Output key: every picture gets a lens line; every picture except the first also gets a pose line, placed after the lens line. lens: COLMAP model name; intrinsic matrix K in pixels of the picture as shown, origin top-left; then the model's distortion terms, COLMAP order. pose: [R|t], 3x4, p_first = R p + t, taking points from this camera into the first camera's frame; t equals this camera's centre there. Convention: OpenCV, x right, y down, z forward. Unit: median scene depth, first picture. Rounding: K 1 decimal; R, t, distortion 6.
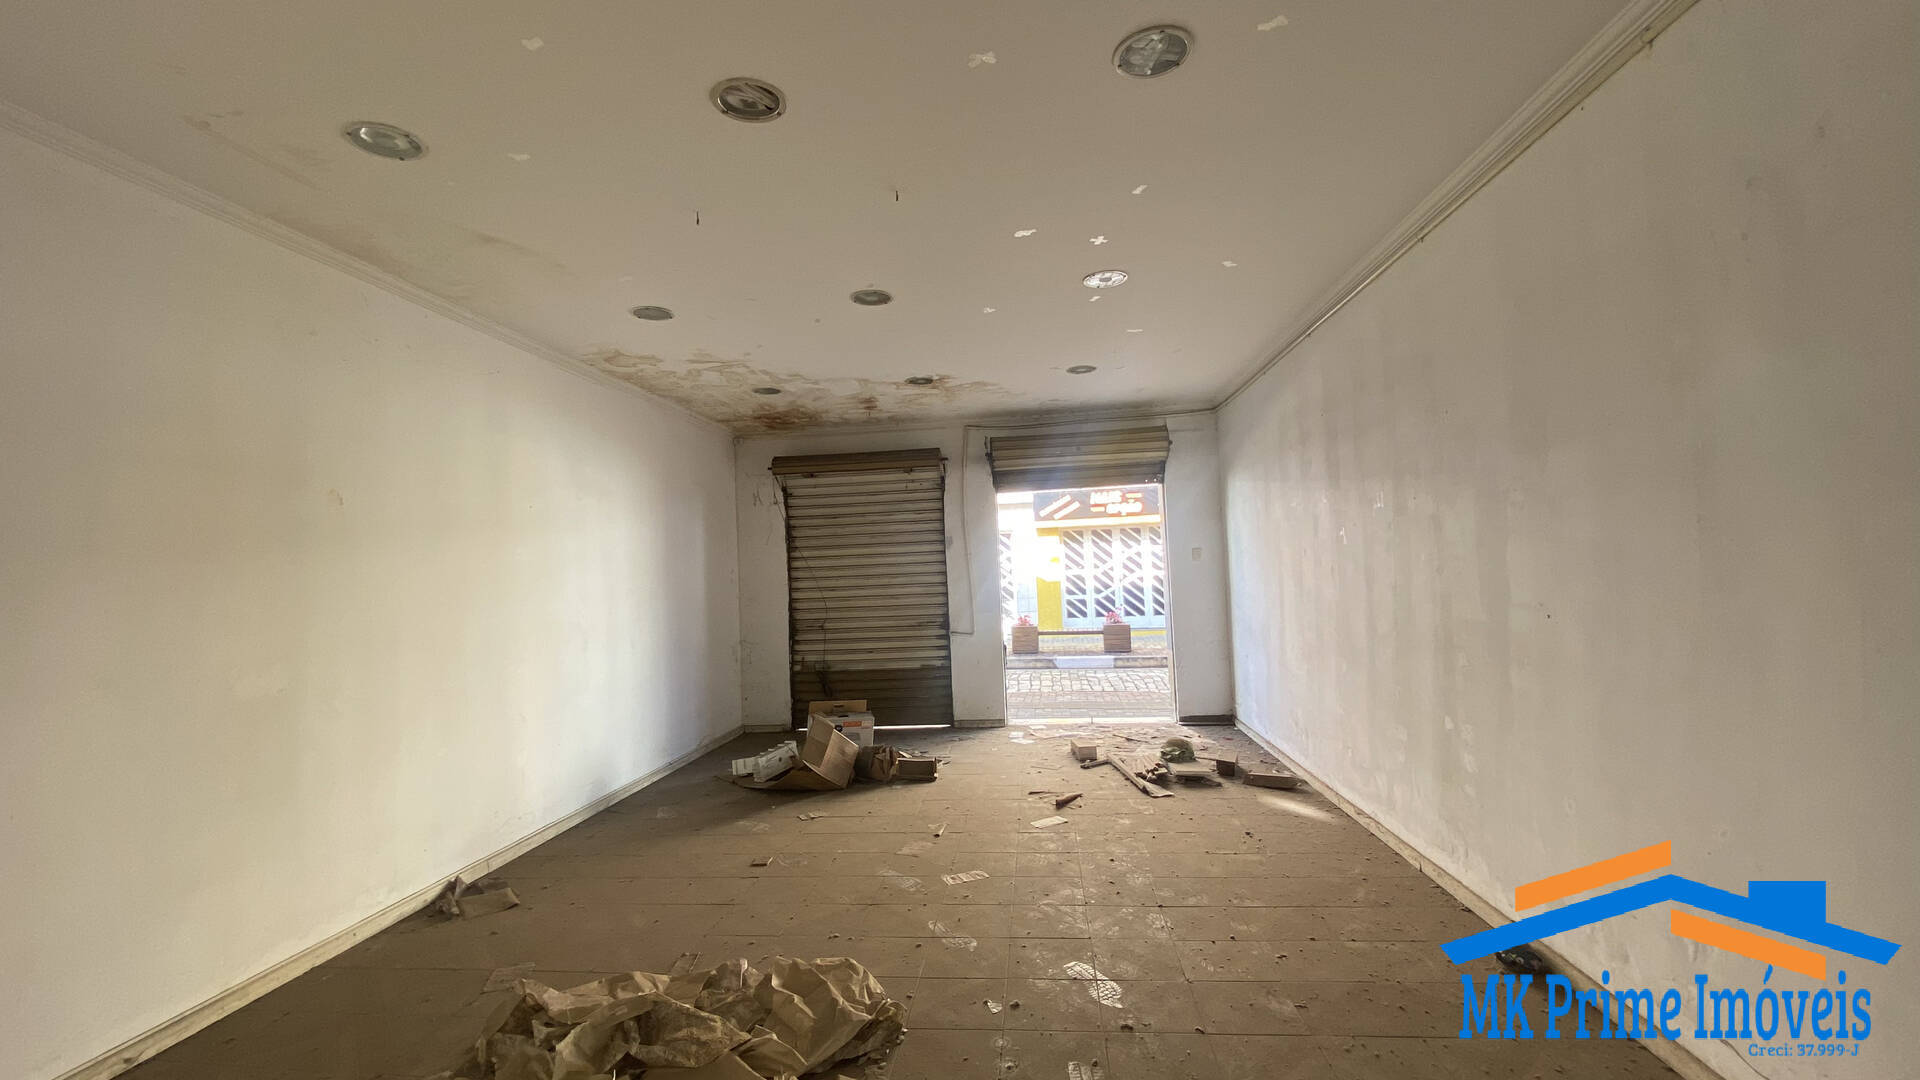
lens RADIAL K [[775.8, 0, 960.0], [0, 775.8, 540.0], [0, 0, 1]] dist [0.060446, -0.043642]
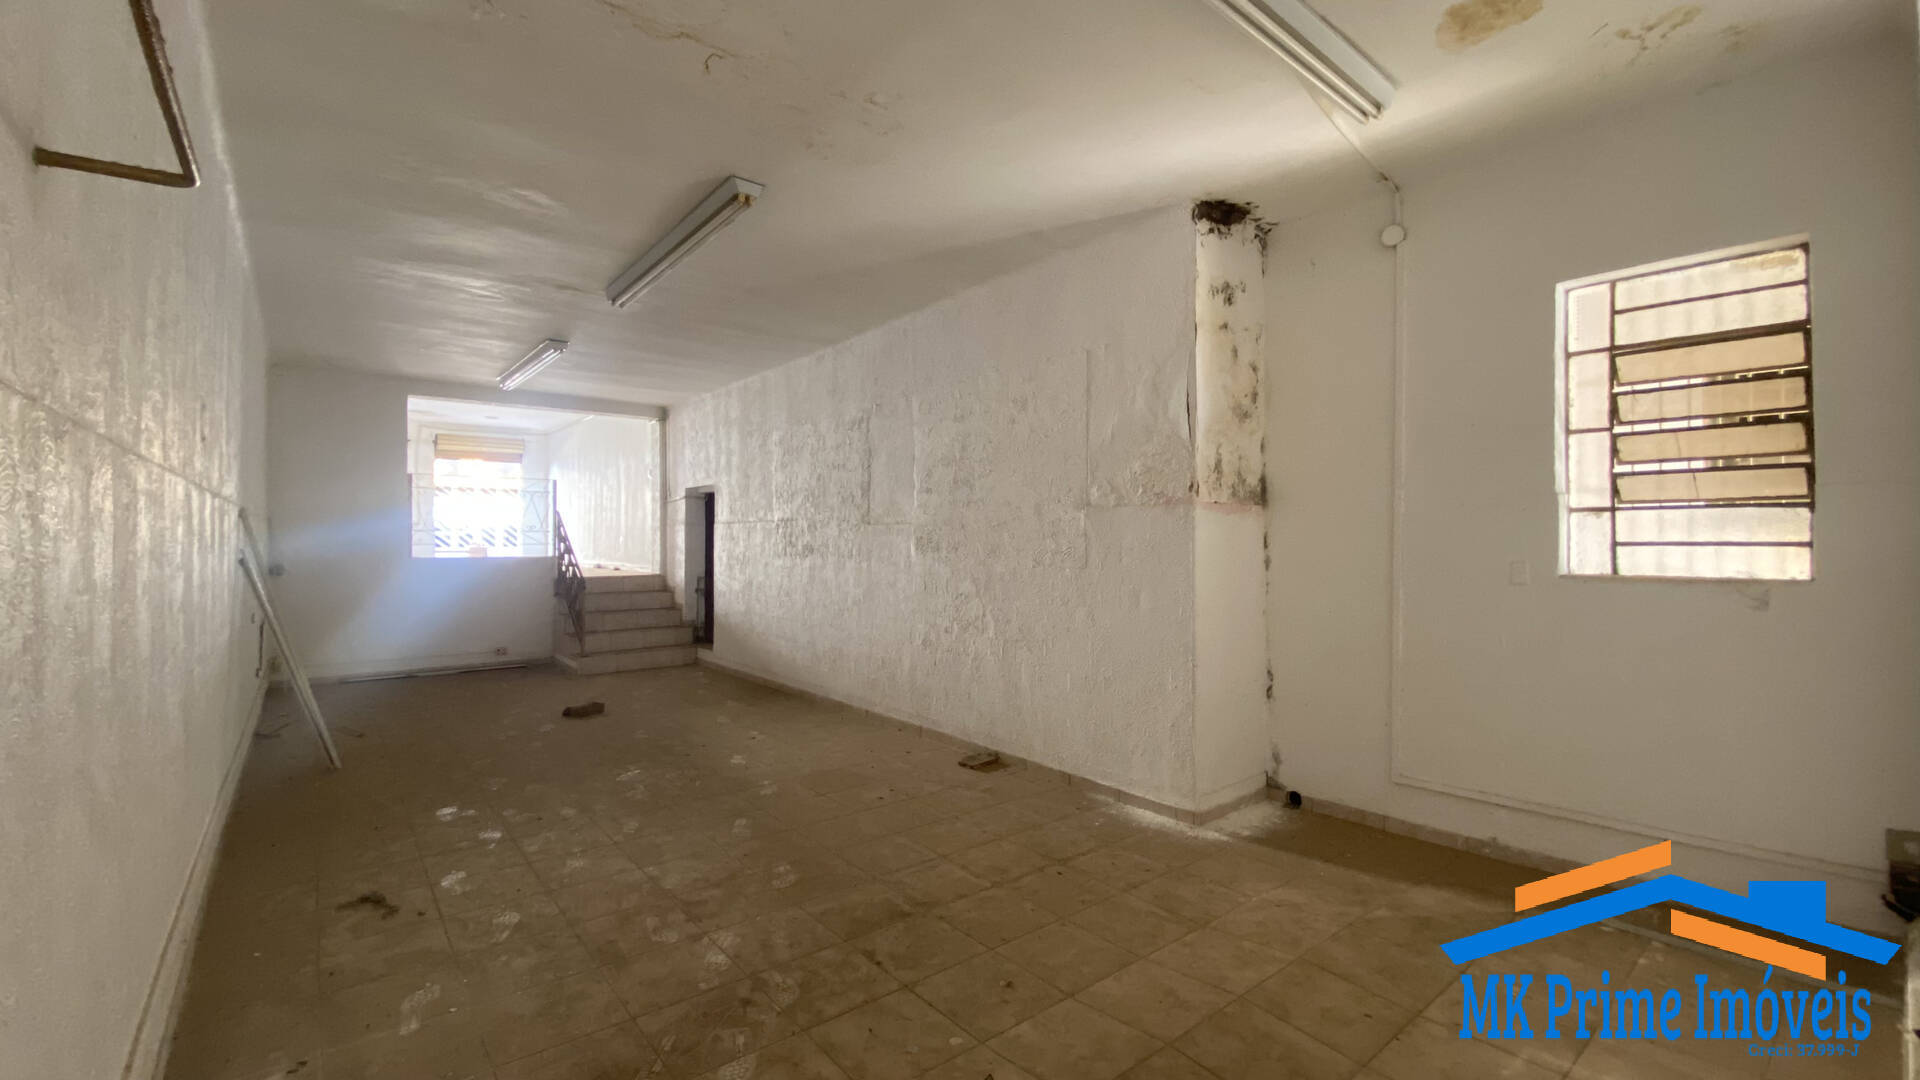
lens RADIAL K [[773.5, 0, 953.3], [0, 773.5, 545.4], [0, 0, 1]] dist [0.049022, -0.043069]
pose [[0.705153, 0.040086, 0.707921, -0.480360], [-0.058740, 0.998271, 0.001983, 0.090478], [-0.706618, -0.042981, 0.706289, -1.590286]]
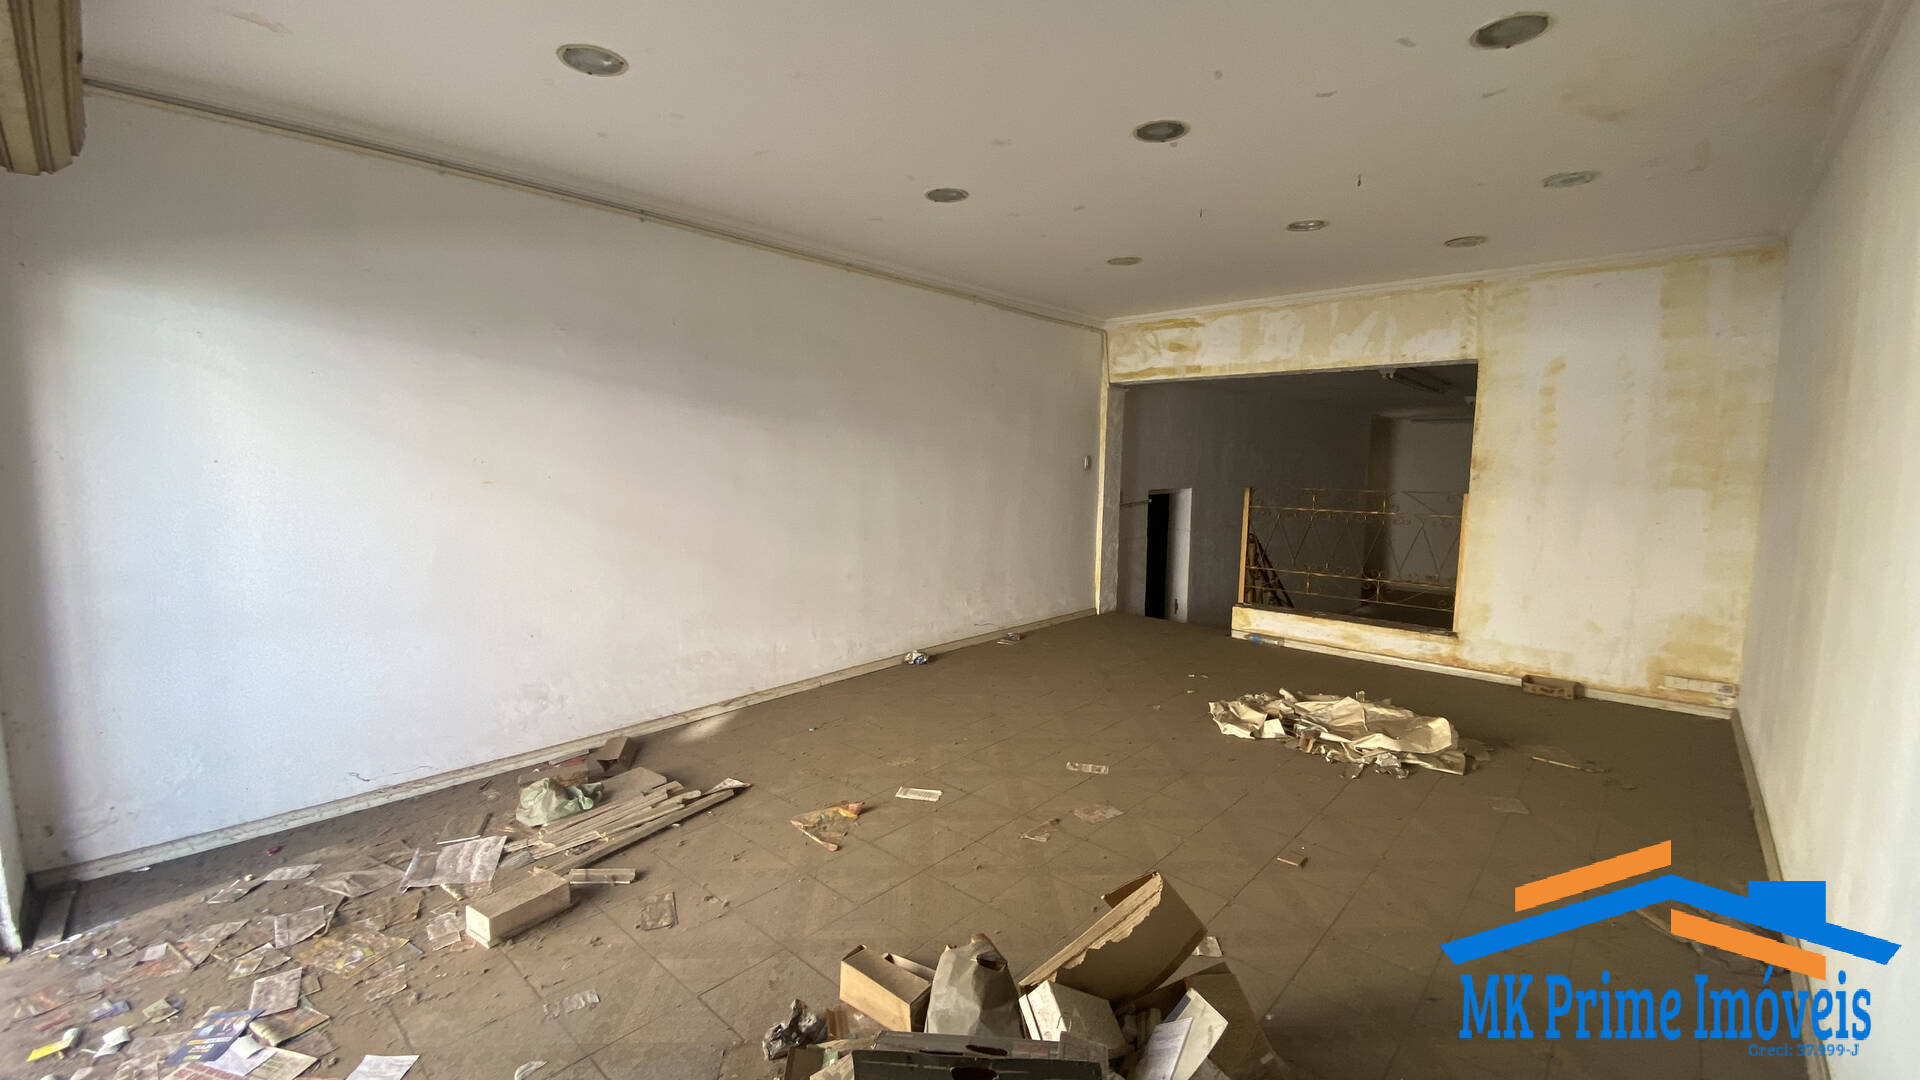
lens RADIAL K [[773.5, 0, 953.3], [0, 773.5, 545.4], [0, 0, 1]] dist [0.049022, -0.043069]
pose [[-0.800707, -0.034302, 0.598074, -0.241951], [-0.002323, 0.998530, 0.054160, 0.035143], [-0.599052, 0.041977, -0.799609, 0.995767]]
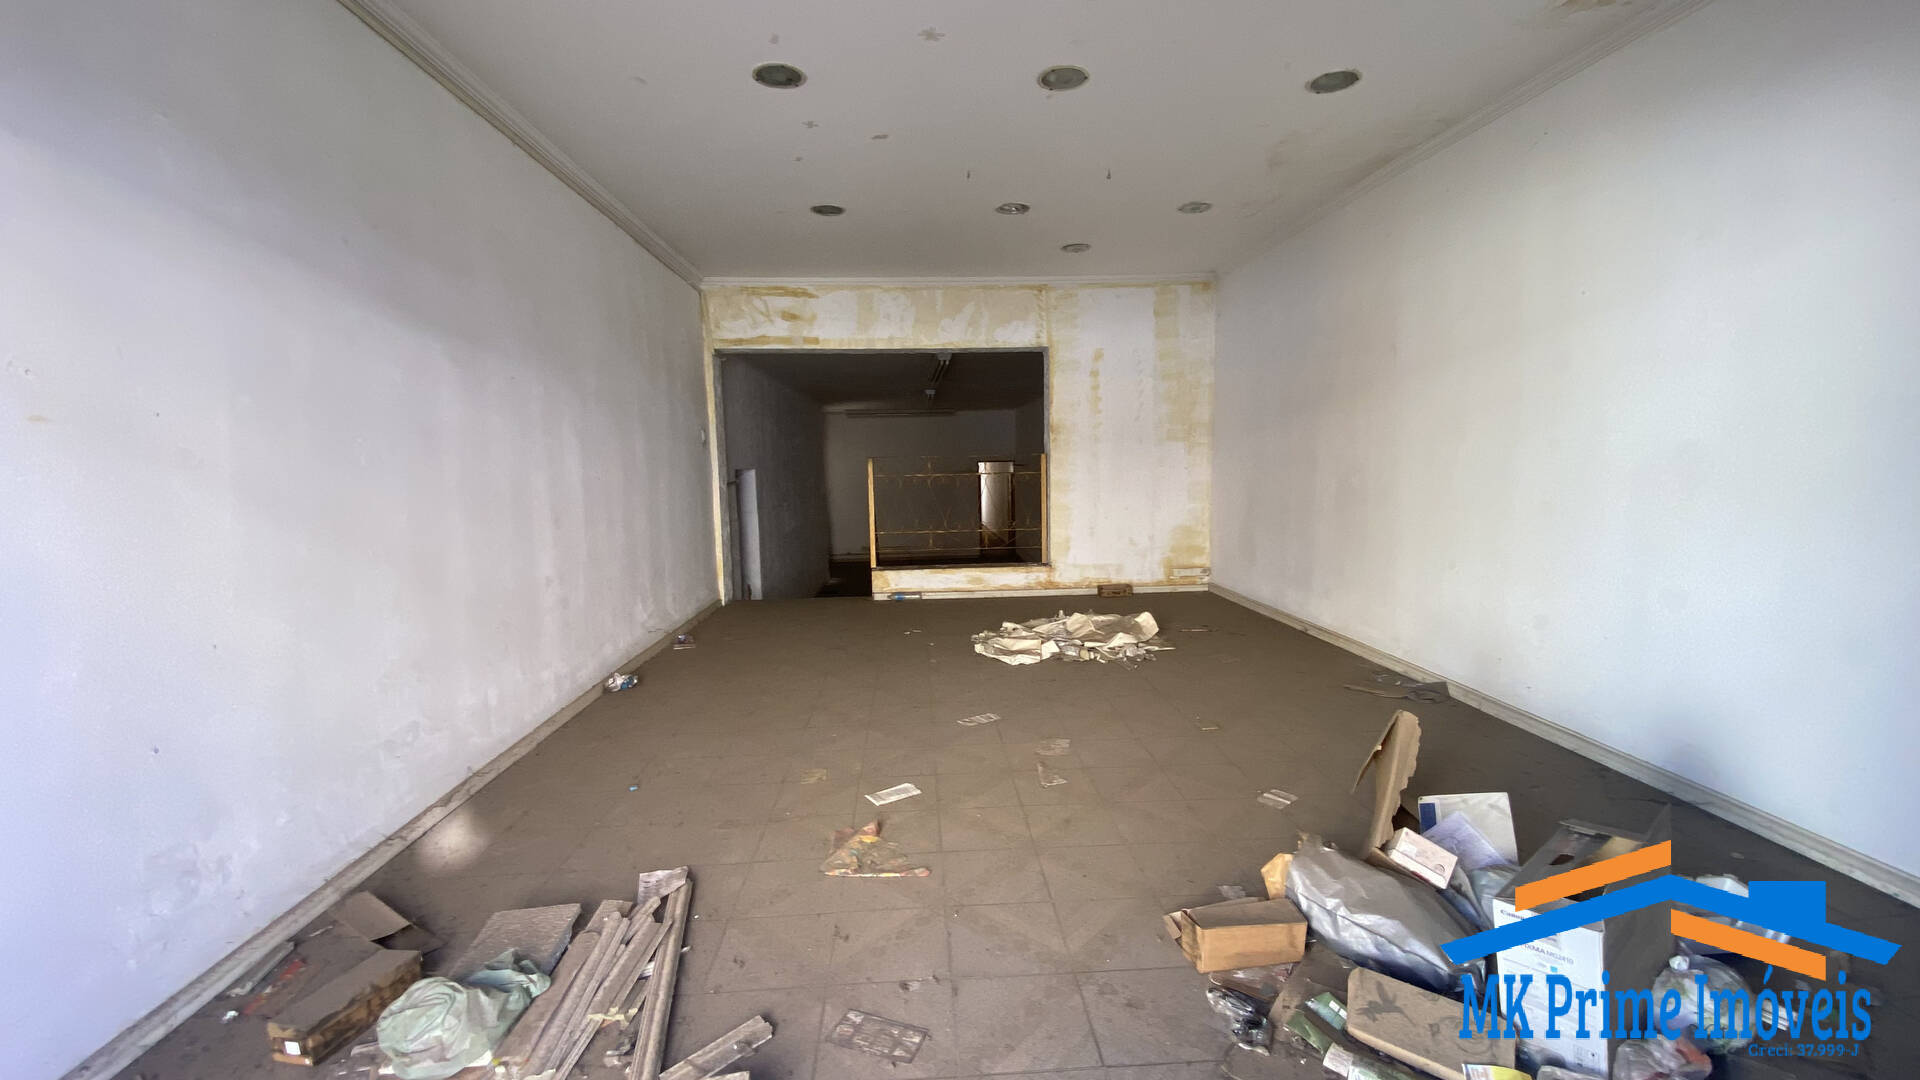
lens RADIAL K [[773.5, 0, 953.3], [0, 773.5, 545.4], [0, 0, 1]] dist [0.049022, -0.043069]
pose [[-0.986221, 0.077725, -0.146036, 0.088917], [0.067171, 0.994853, 0.075872, 0.059229], [0.151181, 0.065017, -0.986366, 1.025452]]
